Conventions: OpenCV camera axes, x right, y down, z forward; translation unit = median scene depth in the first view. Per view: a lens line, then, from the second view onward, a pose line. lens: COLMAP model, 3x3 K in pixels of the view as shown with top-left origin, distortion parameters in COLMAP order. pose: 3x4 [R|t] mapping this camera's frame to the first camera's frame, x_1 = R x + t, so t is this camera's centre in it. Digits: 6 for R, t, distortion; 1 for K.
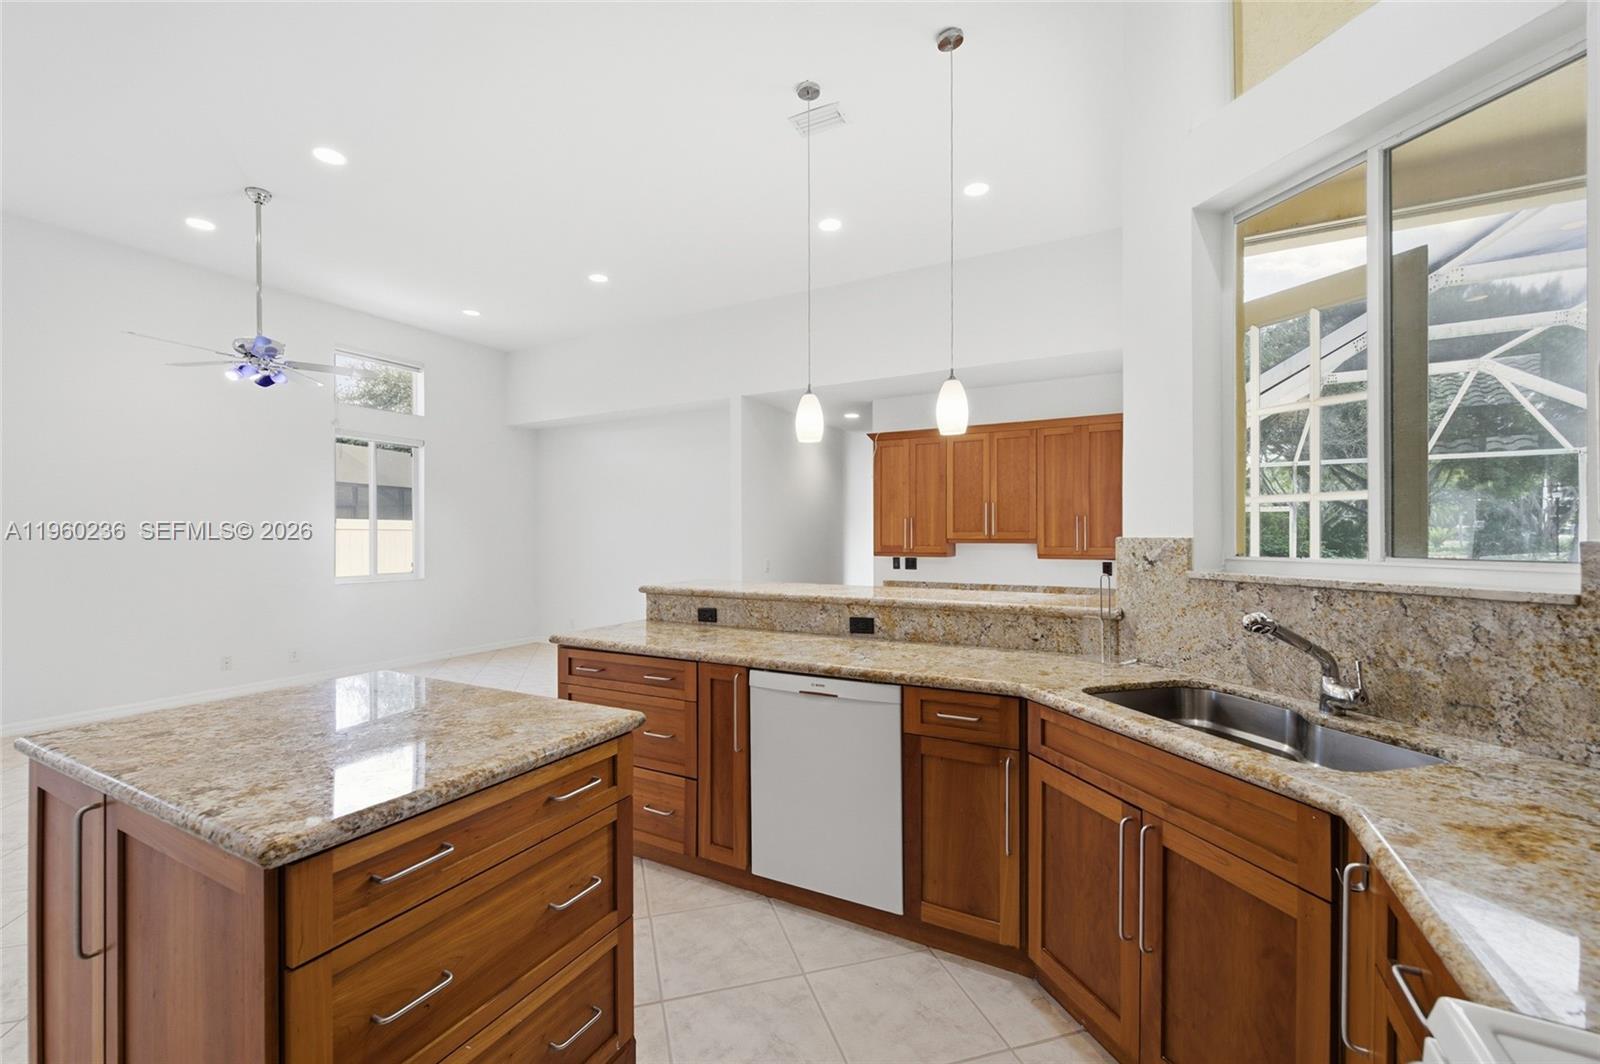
lens RADIAL K [[671.0, 0, 844.8], [0, 671.0, 538.2], [0, 0, 1]] dist [0.001774, 0.000004]
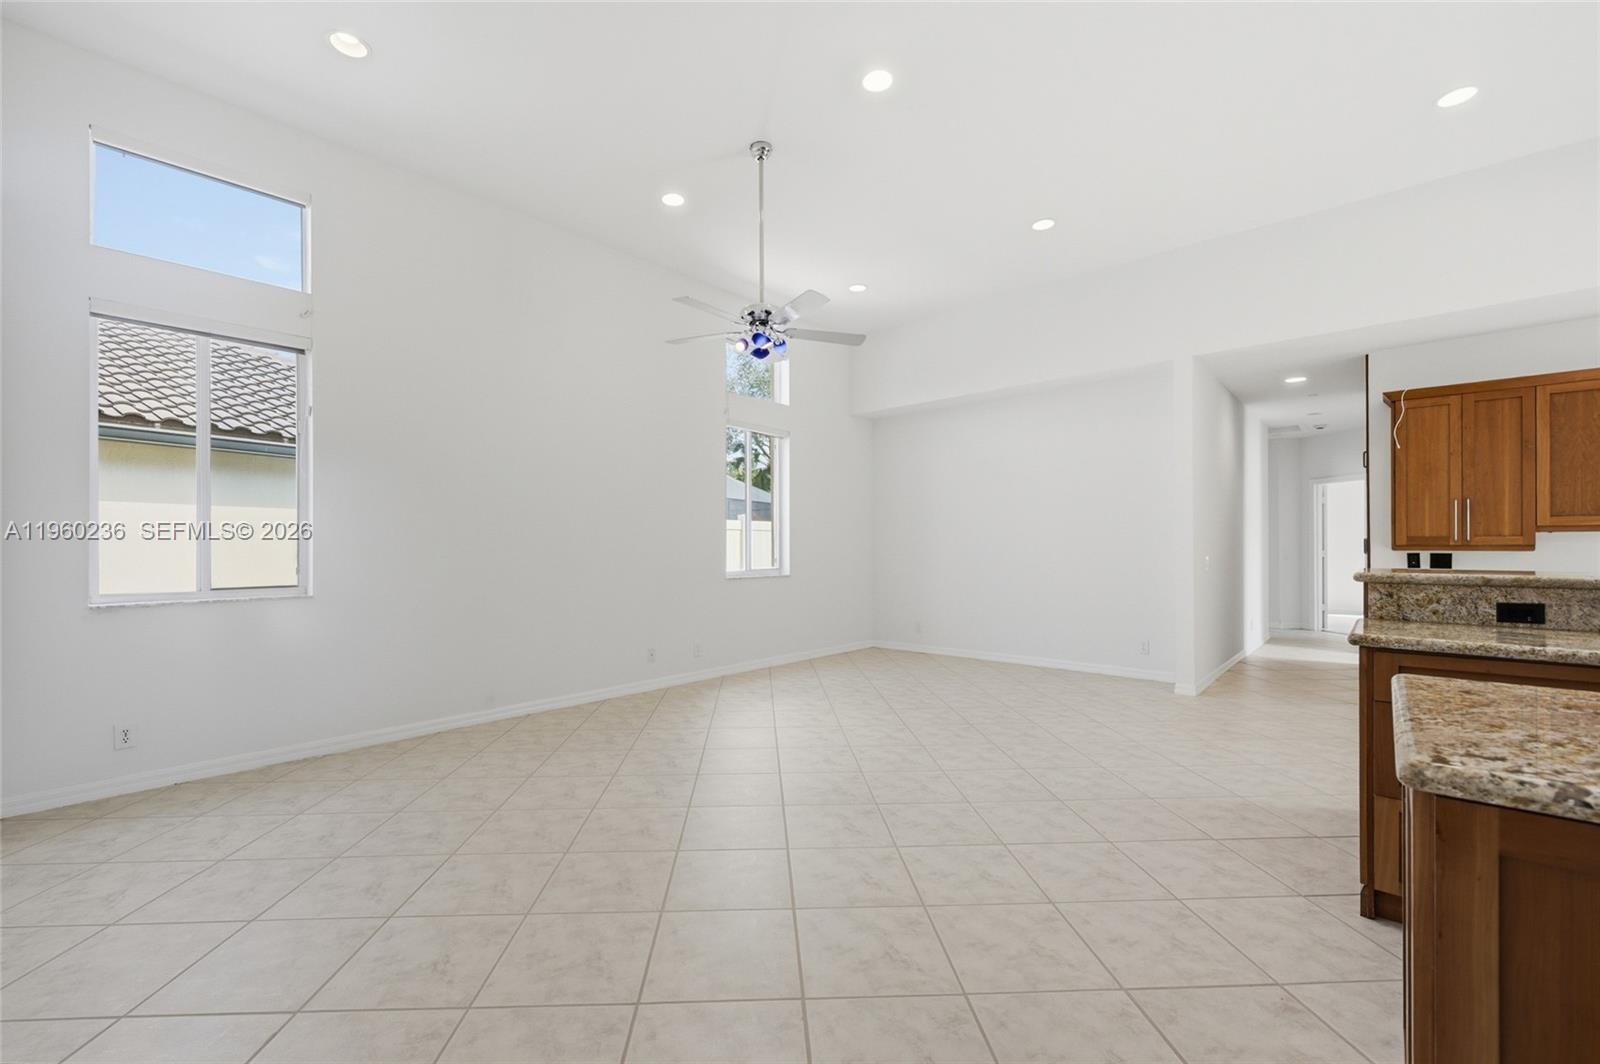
lens RADIAL K [[670.2, 0, 795.4], [0, 670.2, 563.7], [0, 0, 1]] dist [0.001130, -0.000112]
pose [[0.971707, 0.007896, -0.236057, -0.789101], [-0.003607, 0.999821, 0.018595, 0.053153], [0.236162, -0.017217, 0.971561, 0.141791]]
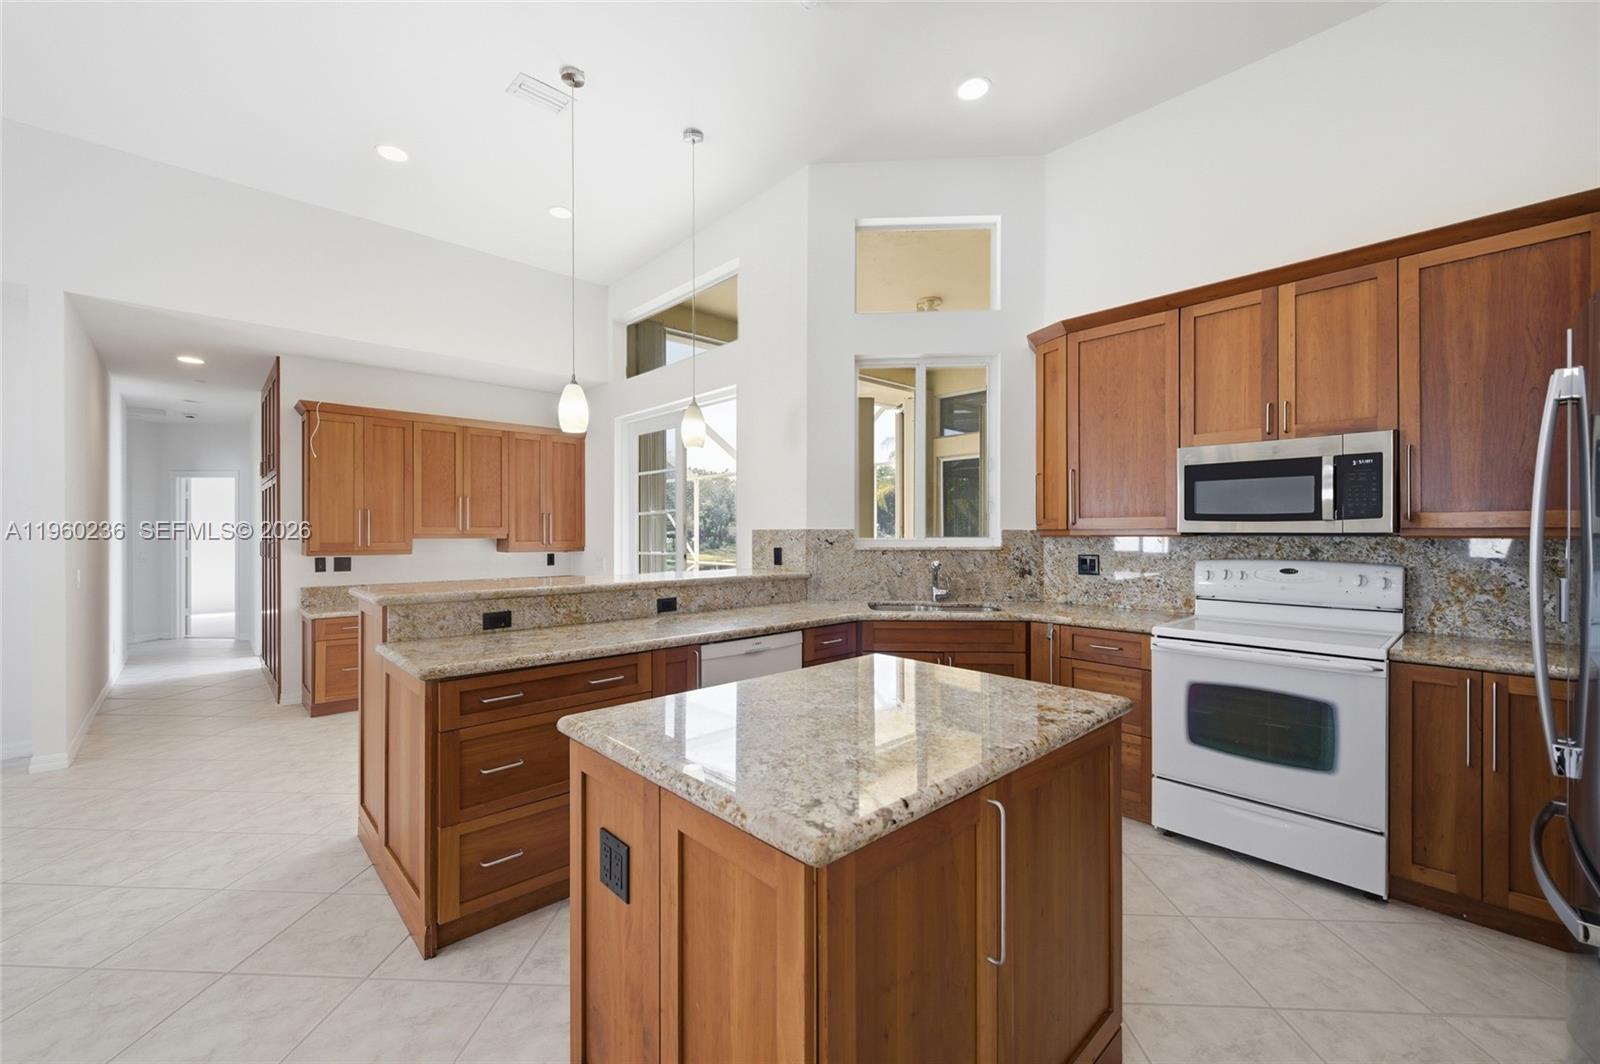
lens RADIAL K [[648.7, 0, 767.0], [0, 648.7, 536.1], [0, 0, 1]] dist [-0.003653, -0.000401]
pose [[0.336675, -0.002544, 0.941618, -0.868650], [0.006973, 0.999976, 0.000208, 0.011265], [-0.941595, 0.006496, 0.336684, 0.414741]]
